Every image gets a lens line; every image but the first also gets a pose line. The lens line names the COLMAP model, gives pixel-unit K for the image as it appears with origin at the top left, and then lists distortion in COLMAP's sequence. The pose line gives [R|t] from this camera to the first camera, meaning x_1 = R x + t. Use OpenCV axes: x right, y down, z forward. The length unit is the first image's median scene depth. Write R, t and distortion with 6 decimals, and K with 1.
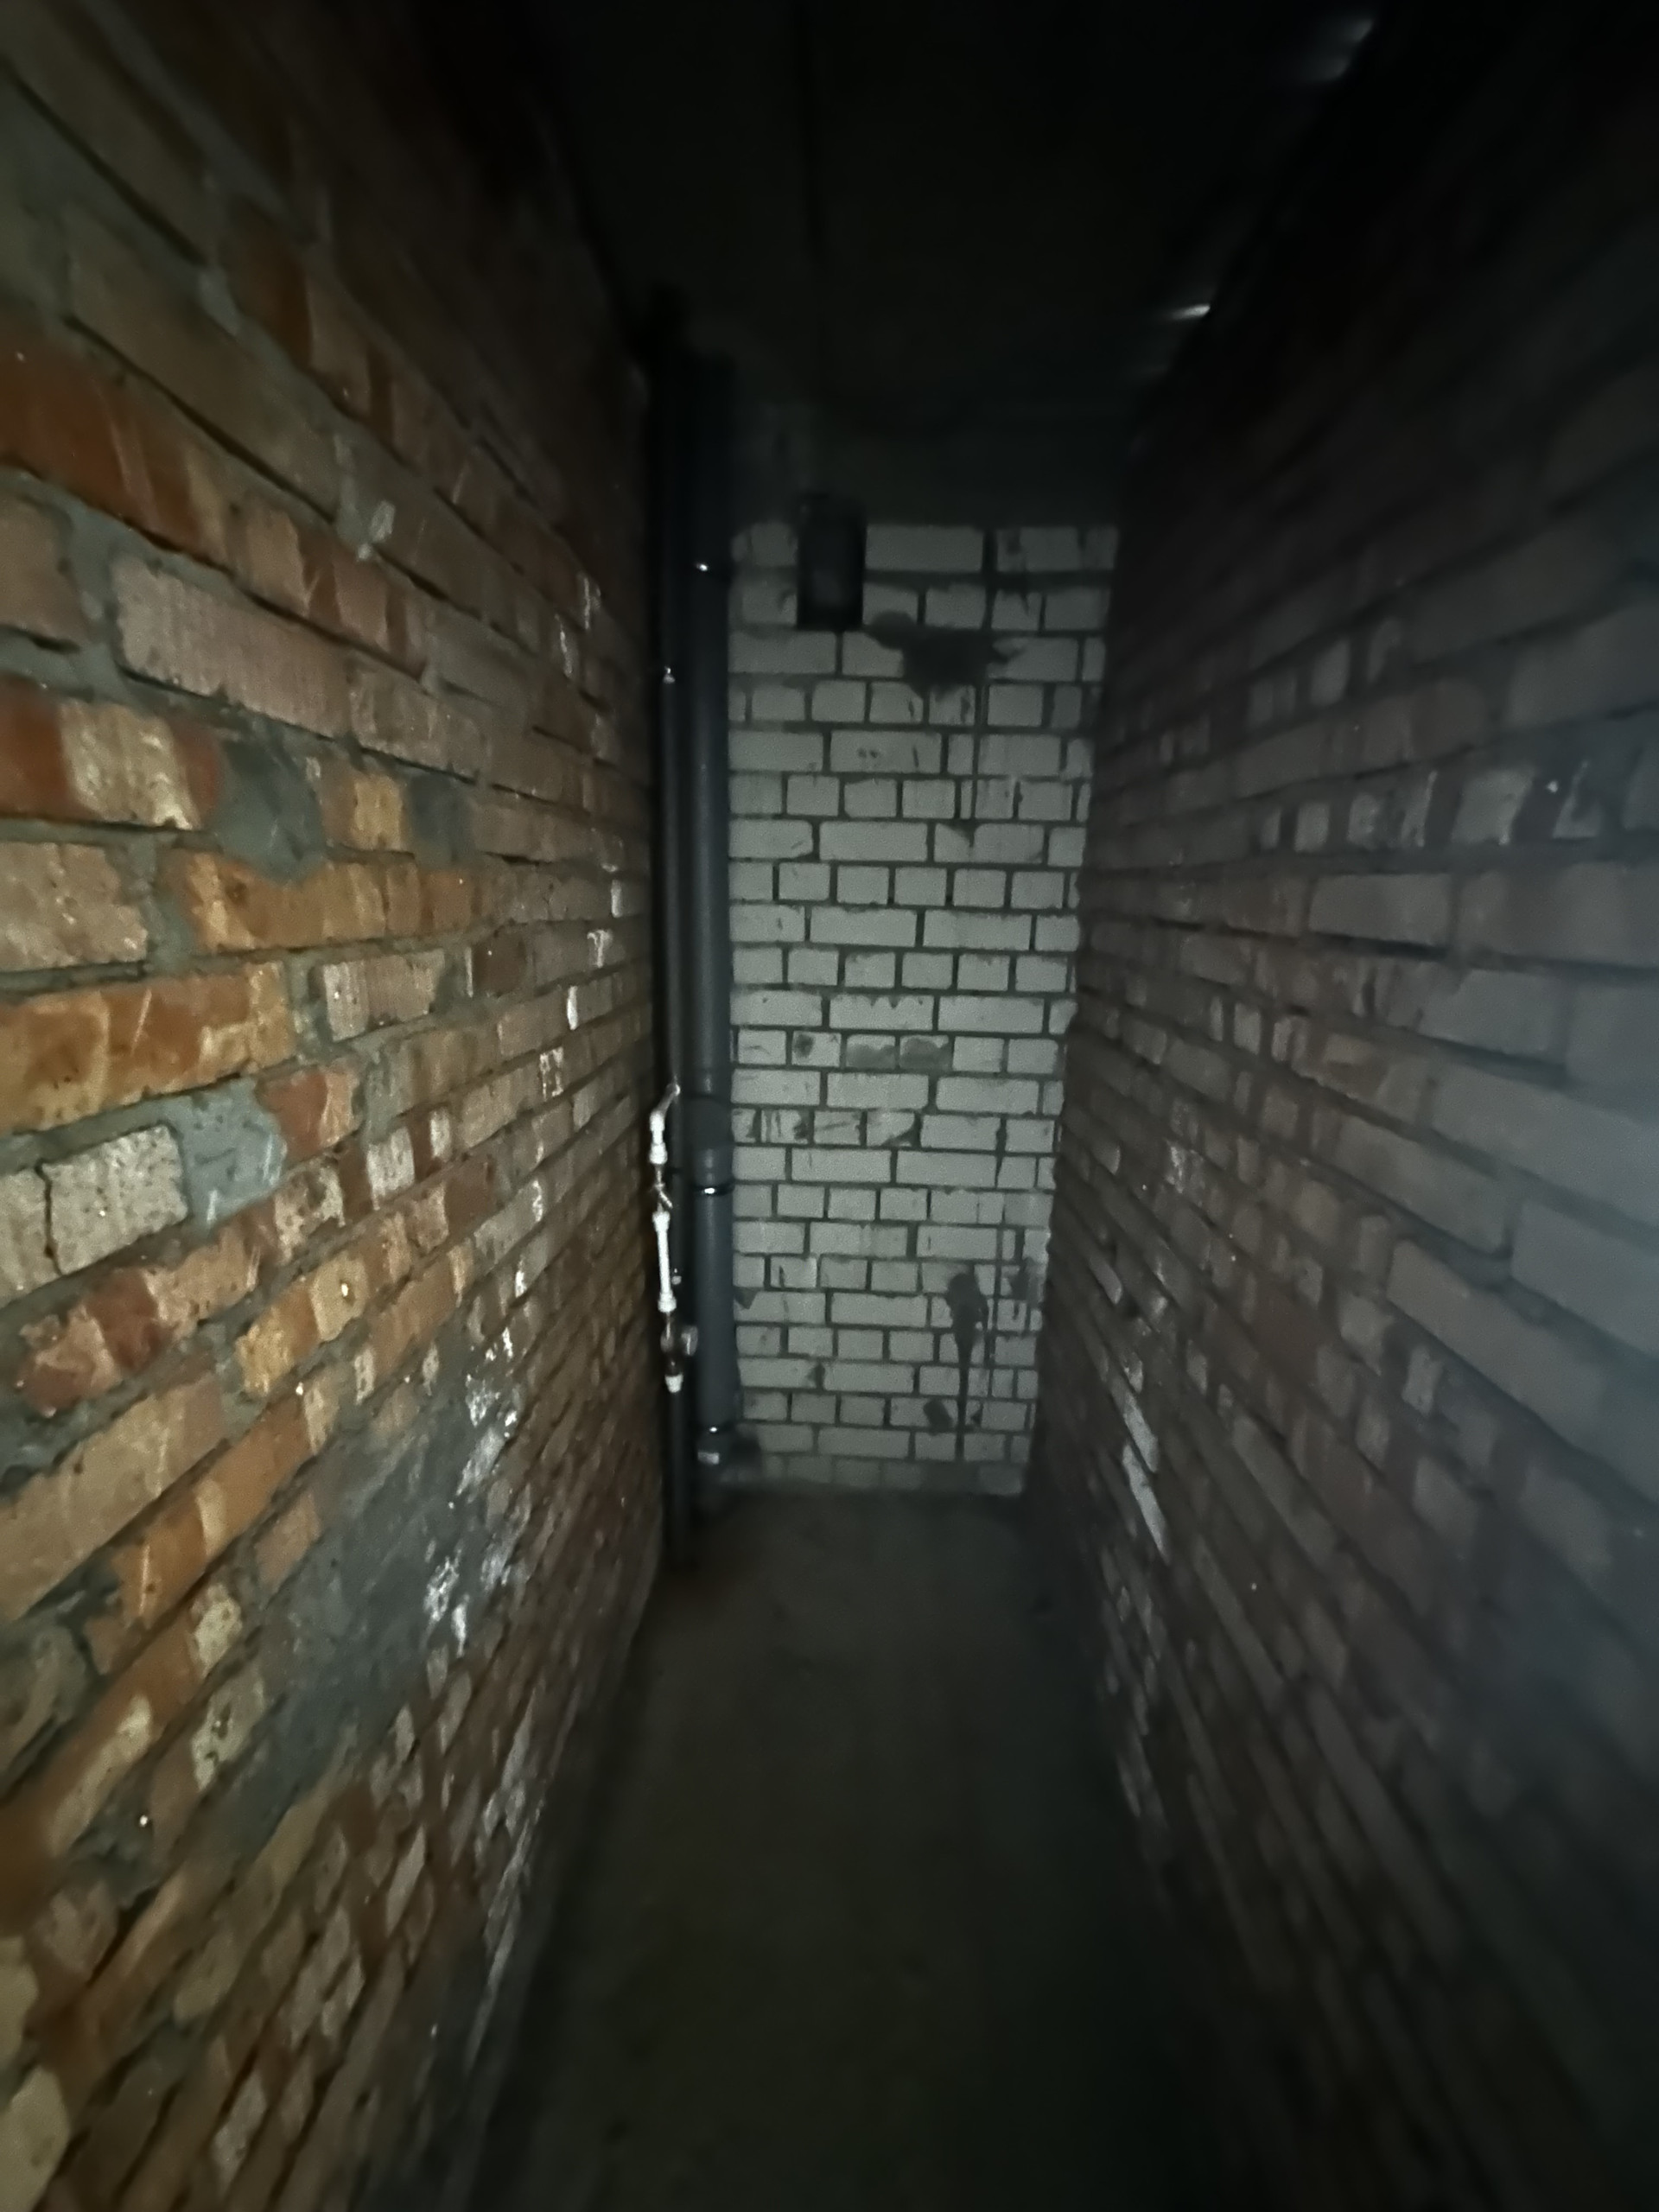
lens RADIAL K [[881.4, 0, 825.5], [0, 881.4, 1099.5], [0, 0, 1]] dist [-0.001894, 0.000356]
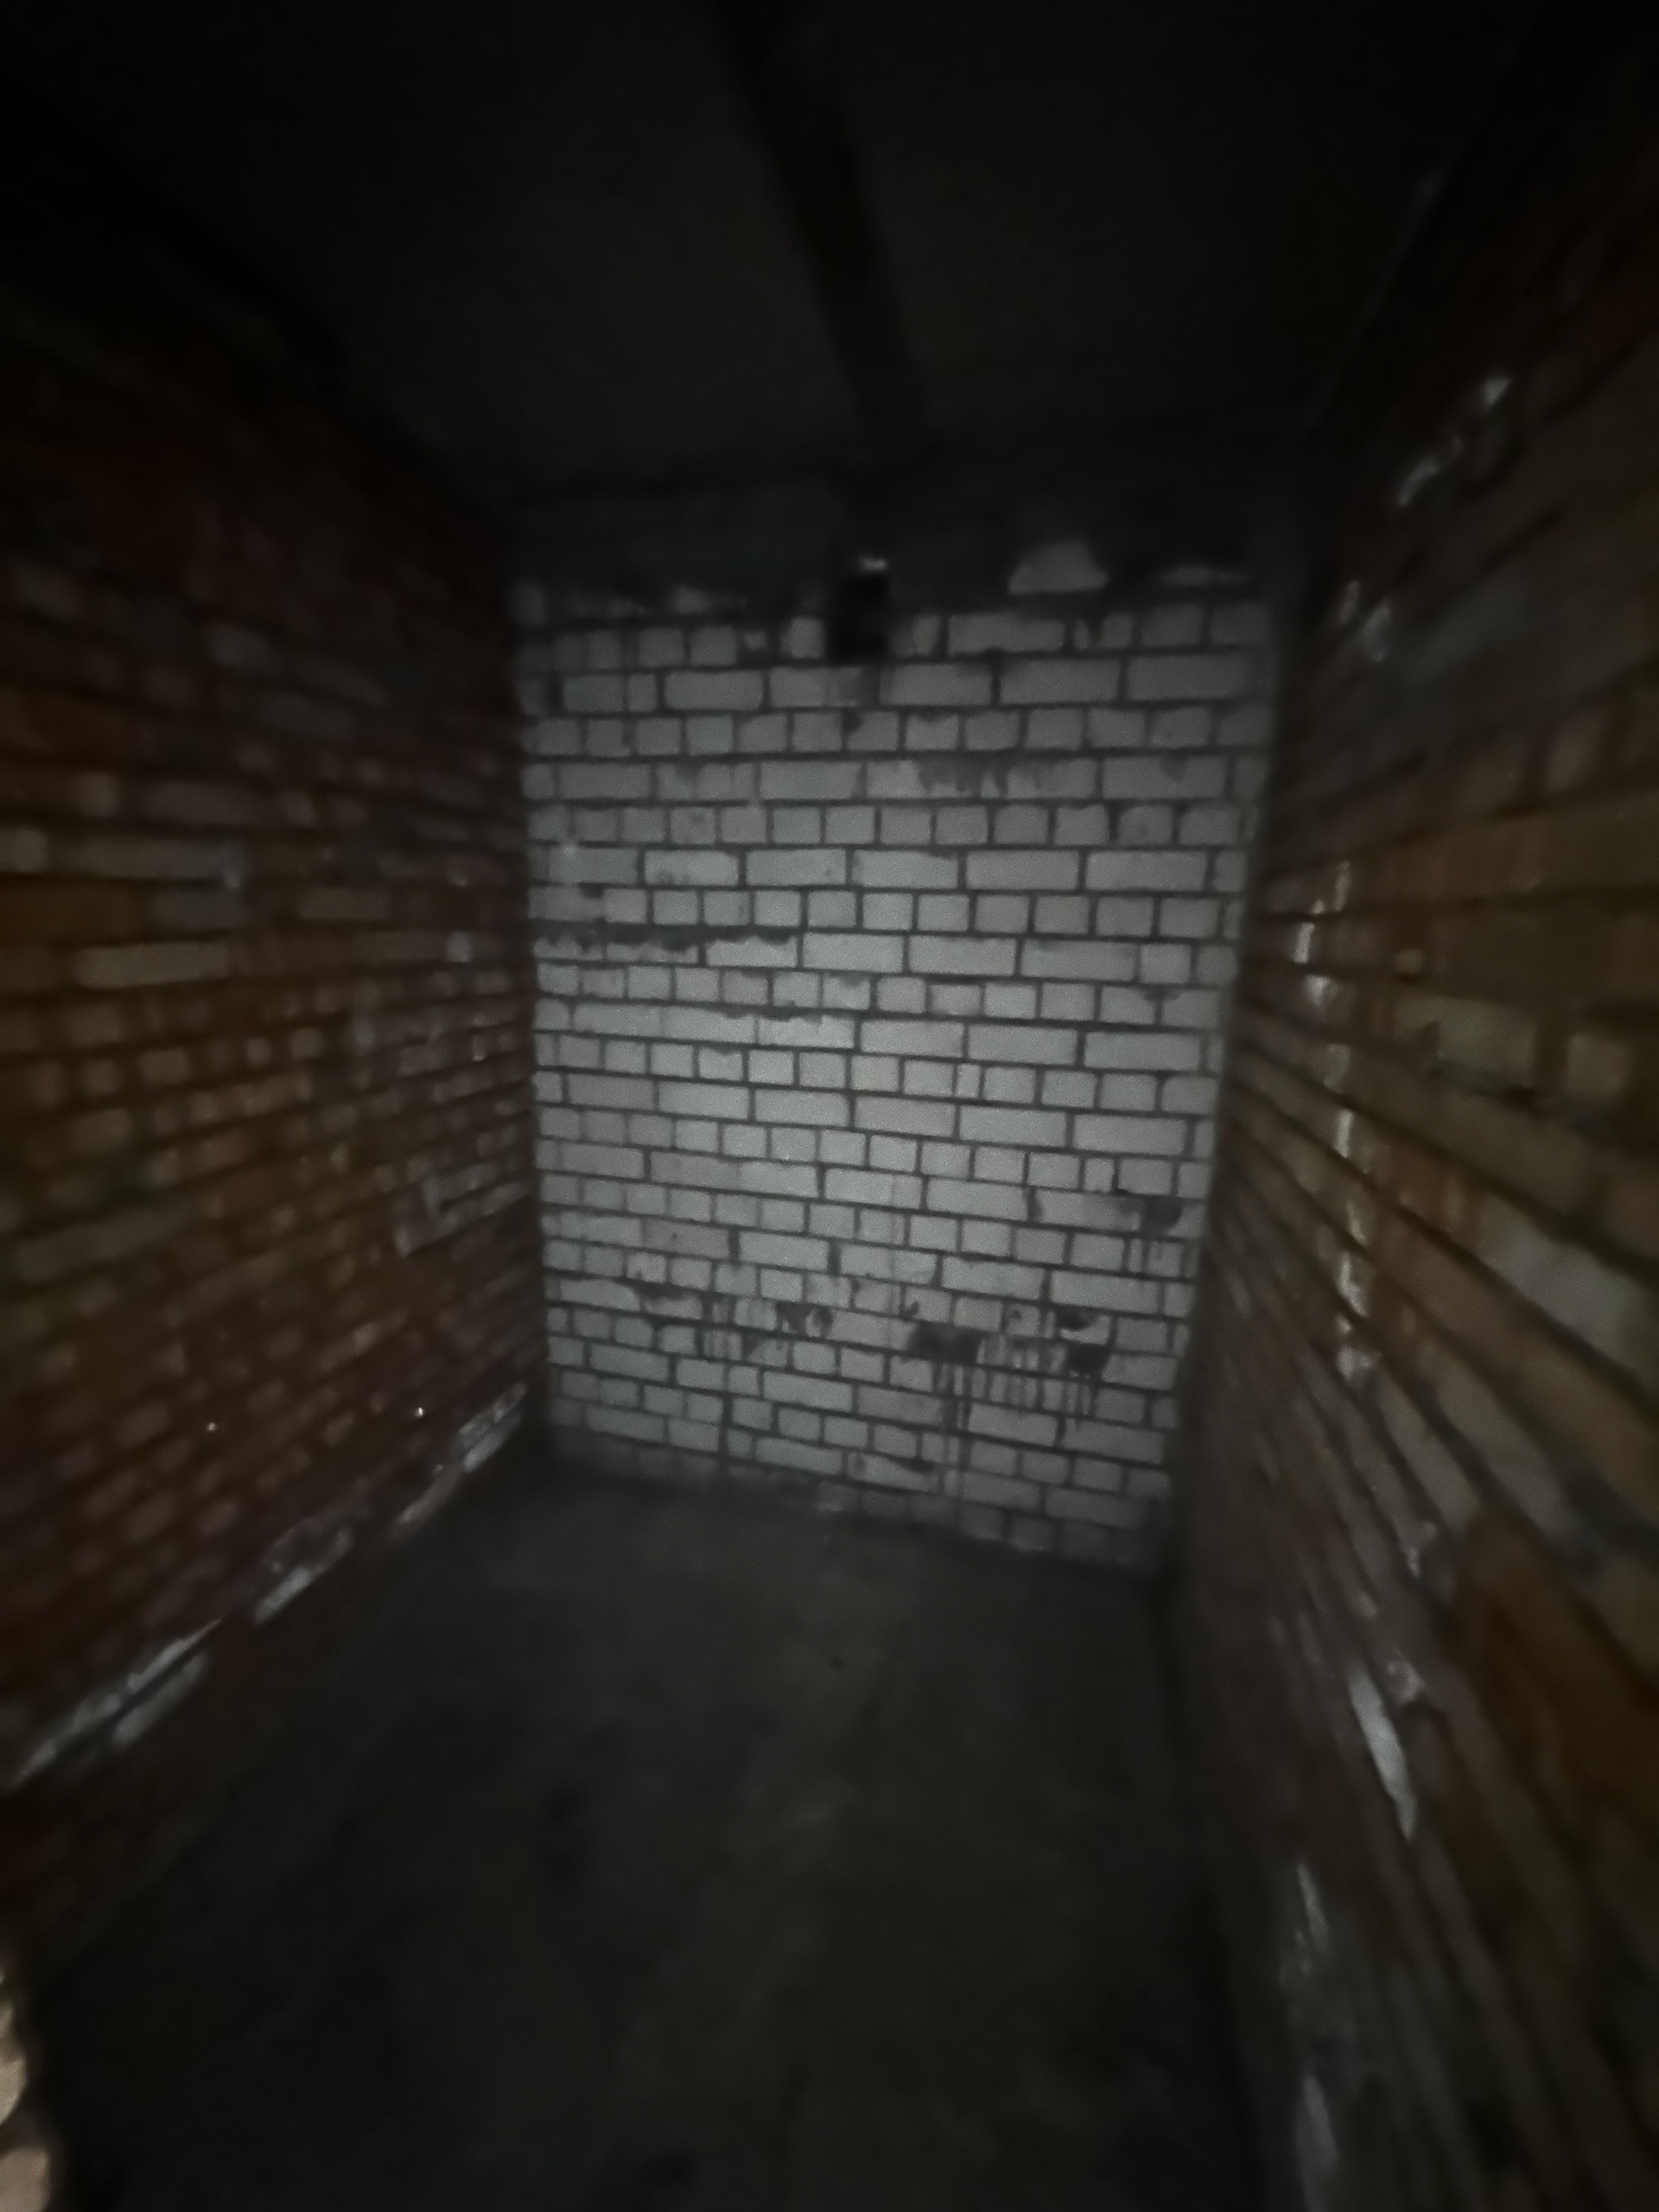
lens RADIAL K [[881.4, 0, 817.8], [0, 881.4, 1110.4], [0, 0, 1]] dist [-0.001894, 0.000356]
pose [[0.975984, 0.050807, -0.211835, 0.193327], [-0.055517, 0.998324, -0.016341, 0.006371], [0.210650, 0.027709, 0.977169, 0.000223]]
